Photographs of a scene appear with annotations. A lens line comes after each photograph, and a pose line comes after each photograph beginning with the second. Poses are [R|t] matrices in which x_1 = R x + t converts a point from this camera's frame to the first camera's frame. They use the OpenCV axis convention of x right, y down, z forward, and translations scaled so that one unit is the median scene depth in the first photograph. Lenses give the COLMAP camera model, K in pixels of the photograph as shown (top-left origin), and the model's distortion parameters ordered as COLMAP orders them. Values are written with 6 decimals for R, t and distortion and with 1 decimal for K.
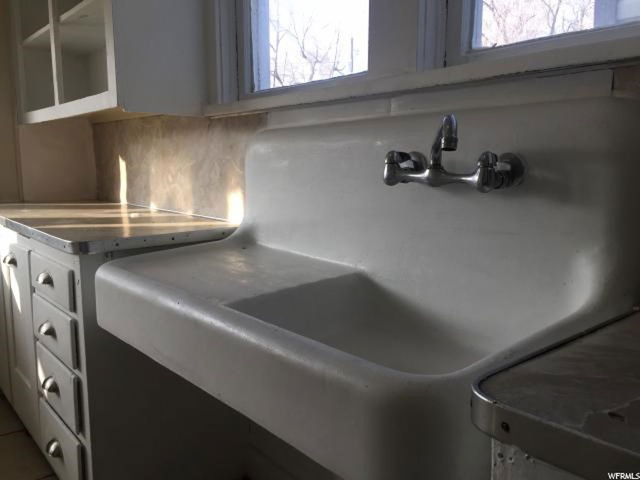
lens RADIAL K [[539.5, 0, 320.0], [0, 539.5, 240.0], [0, 0, 1]] dist [0.010027, 0.003779]
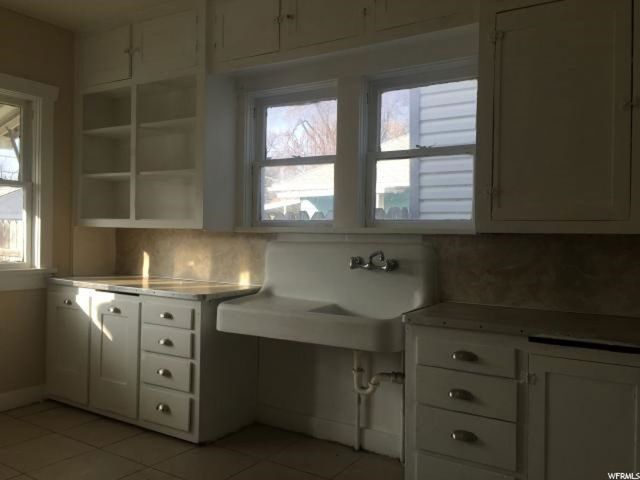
lens RADIAL K [[539.5, 0, 320.0], [0, 539.5, 240.0], [0, 0, 1]] dist [0.010027, 0.003779]
pose [[0.950982, 0.013916, 0.308932, -0.578807], [0.026545, 0.991626, -0.126382, 0.062778], [-0.308104, 0.128388, 0.942650, -1.033719]]
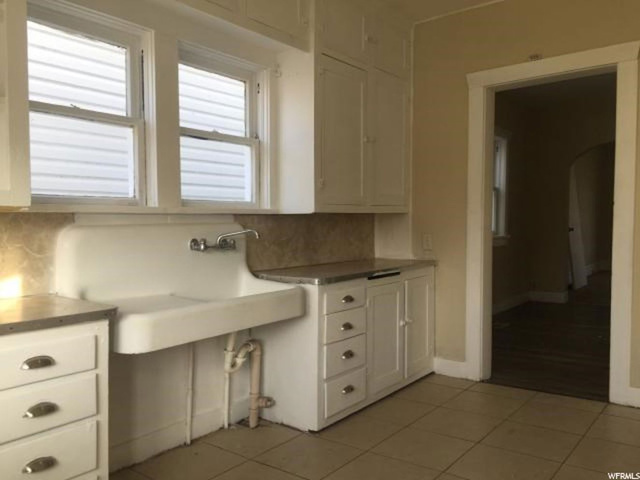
lens RADIAL K [[574.8, 0, 320.0], [0, 574.8, 240.0], [0, 0, 1]] dist [0.208772, -0.001954]
pose [[-0.223797, -0.041980, 0.973731, -1.806394], [0.133737, 0.988299, 0.073345, -0.187542], [-0.965417, 0.146638, -0.215564, 0.674758]]
